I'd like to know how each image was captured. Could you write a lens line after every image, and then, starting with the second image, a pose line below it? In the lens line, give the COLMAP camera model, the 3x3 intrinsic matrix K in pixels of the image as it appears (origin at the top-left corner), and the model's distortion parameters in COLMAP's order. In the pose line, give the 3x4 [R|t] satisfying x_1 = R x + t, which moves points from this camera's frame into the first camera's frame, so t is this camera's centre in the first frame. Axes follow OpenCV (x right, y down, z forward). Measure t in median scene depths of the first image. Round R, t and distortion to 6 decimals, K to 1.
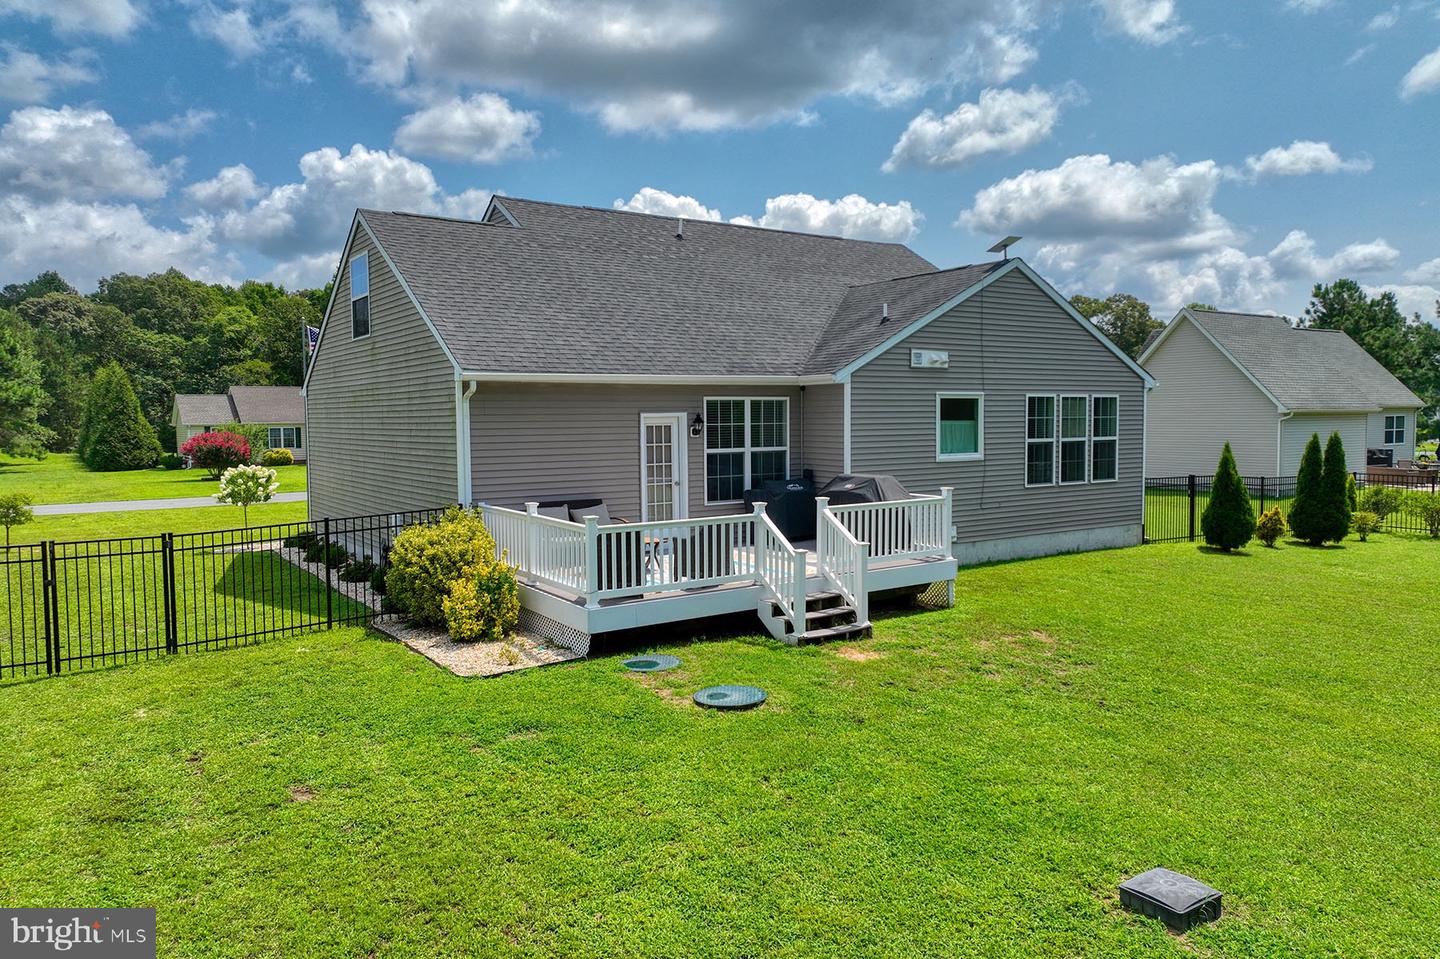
lens RADIAL K [[1016.1, 0, 720.0], [0, 1016.1, 479.5], [0, 0, 1]] dist [0.005917, -0.001691]
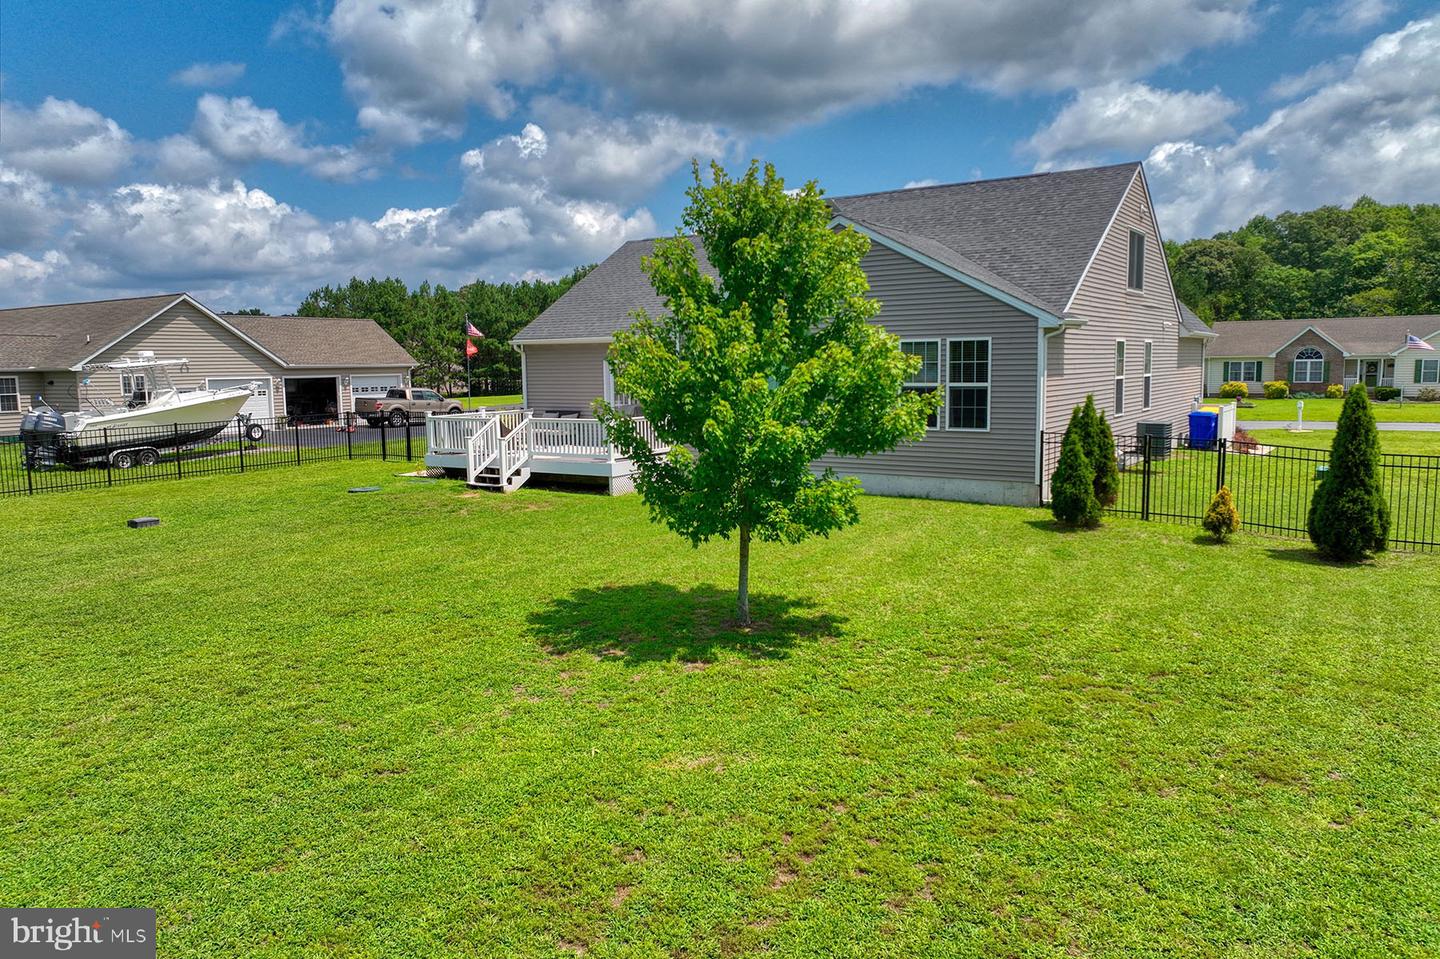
lens RADIAL K [[1005.9, 0, 720.0], [0, 1005.9, 479.5], [0, 0, 1]] dist [0.009424, 0.004564]
pose [[0.374180, 0.111822, -0.920590, 1.184795], [-0.047501, 0.993711, 0.101397, -0.037113], [0.926139, 0.005788, 0.377138, 0.440616]]
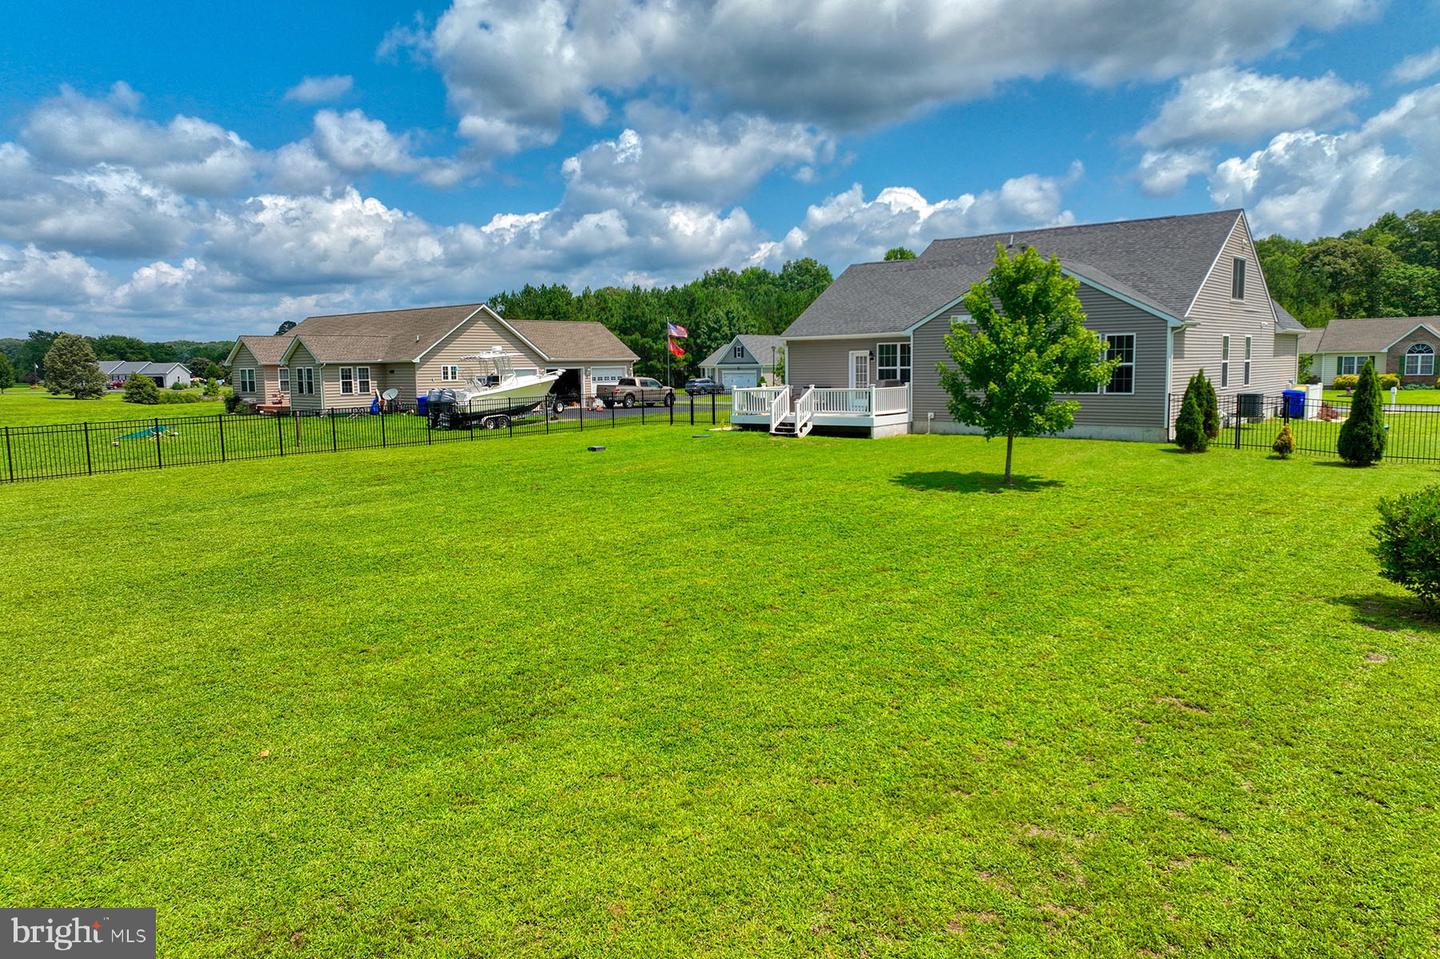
lens RADIAL K [[1052.3, 0, 721.2], [0, 1052.3, 351.3], [0, 0, 1]] dist [0.009913, 0.003788]
pose [[0.294134, -0.006237, -0.955744, 1.681240], [-0.046768, 0.998687, -0.020910, -0.000845], [0.954619, 0.050849, 0.293456, 0.017525]]
